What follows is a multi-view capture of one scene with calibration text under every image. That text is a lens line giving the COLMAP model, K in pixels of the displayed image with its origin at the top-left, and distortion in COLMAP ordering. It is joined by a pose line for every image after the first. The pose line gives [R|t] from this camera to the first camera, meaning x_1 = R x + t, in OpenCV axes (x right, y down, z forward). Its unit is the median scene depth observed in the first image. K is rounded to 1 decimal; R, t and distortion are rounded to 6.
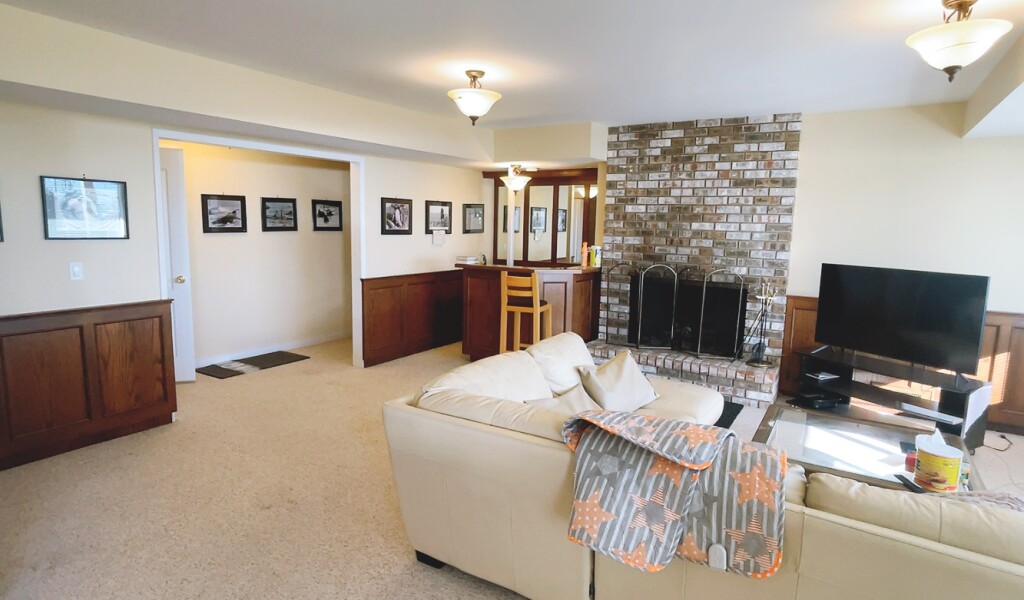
lens RADIAL K [[563.4, 0, 512.1], [0, 563.4, 302.6], [0, 0, 1]] dist [-0.010605, 0.001659]
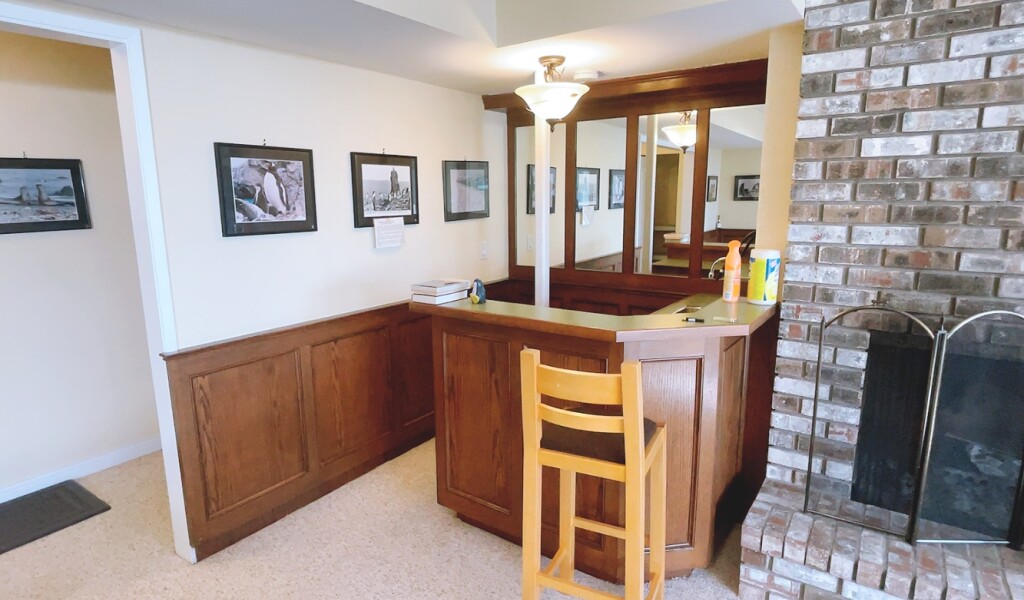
lens RADIAL K [[563.4, 0, 508.4], [0, 563.4, 303.9], [0, 0, 1]] dist [-0.010605, 0.001659]
pose [[0.998178, -0.021320, -0.056445, -0.006718], [0.024014, 0.998582, 0.047504, -0.088448], [0.055352, -0.048773, 0.997275, 0.616446]]
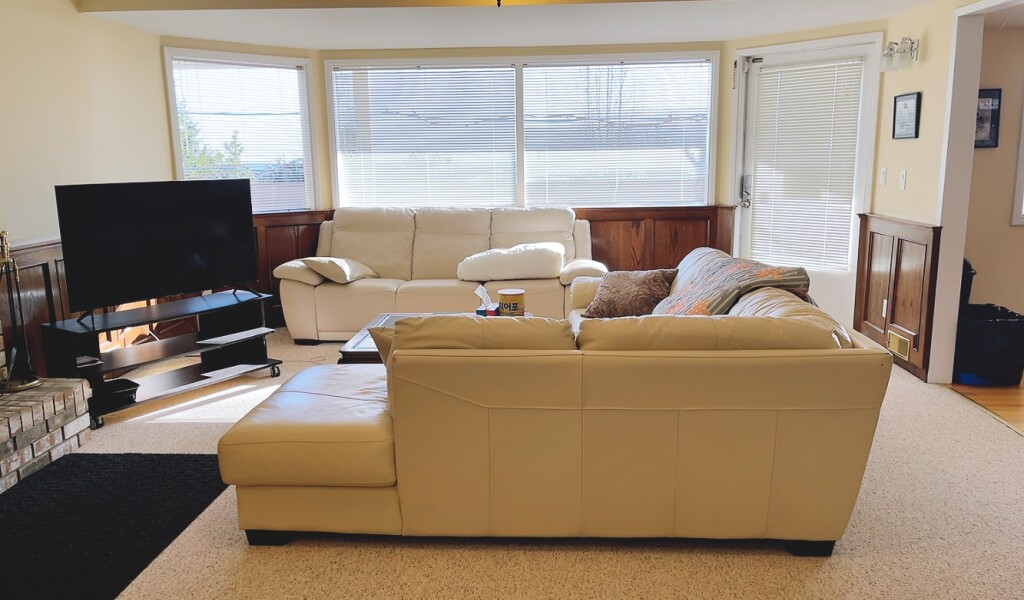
lens RADIAL K [[789.0, 0, 528.5], [0, 789.0, 303.0], [0, 0, 1]] dist [0.045058, -0.038266]
pose [[-0.491104, -0.177845, 0.852753, -0.380048], [0.124561, 0.954541, 0.270808, -0.096511], [-0.862149, 0.239214, -0.446626, 0.786239]]
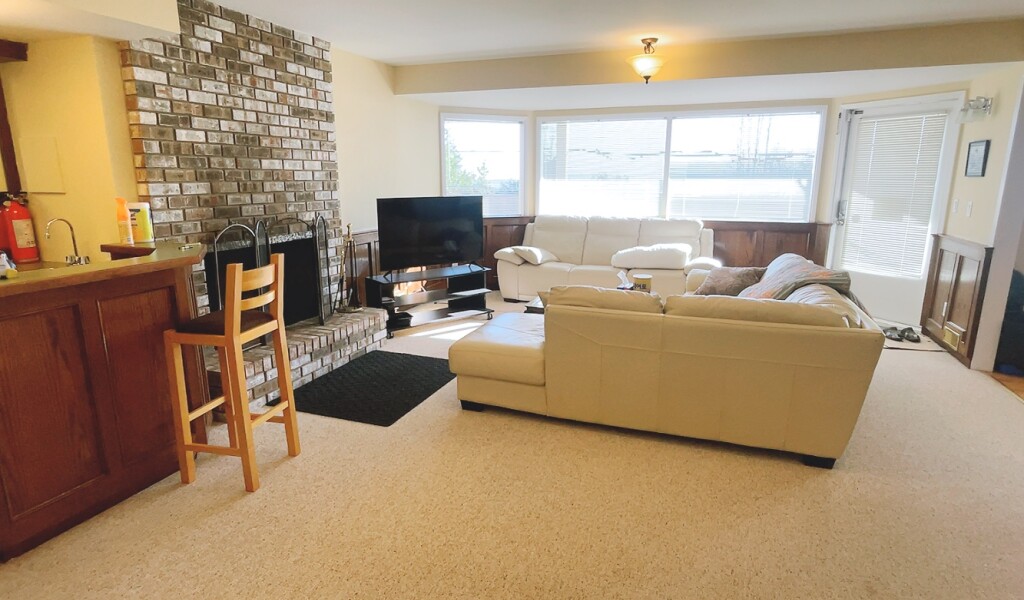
lens RADIAL K [[563.4, 0, 509.6], [0, 563.4, 302.4], [0, 0, 1]] dist [-0.010605, 0.001659]
pose [[-0.207139, -0.236453, 0.949307, -0.465472], [0.132674, 0.954598, 0.266721, -0.108414], [-0.969273, 0.181197, -0.166363, 0.782168]]
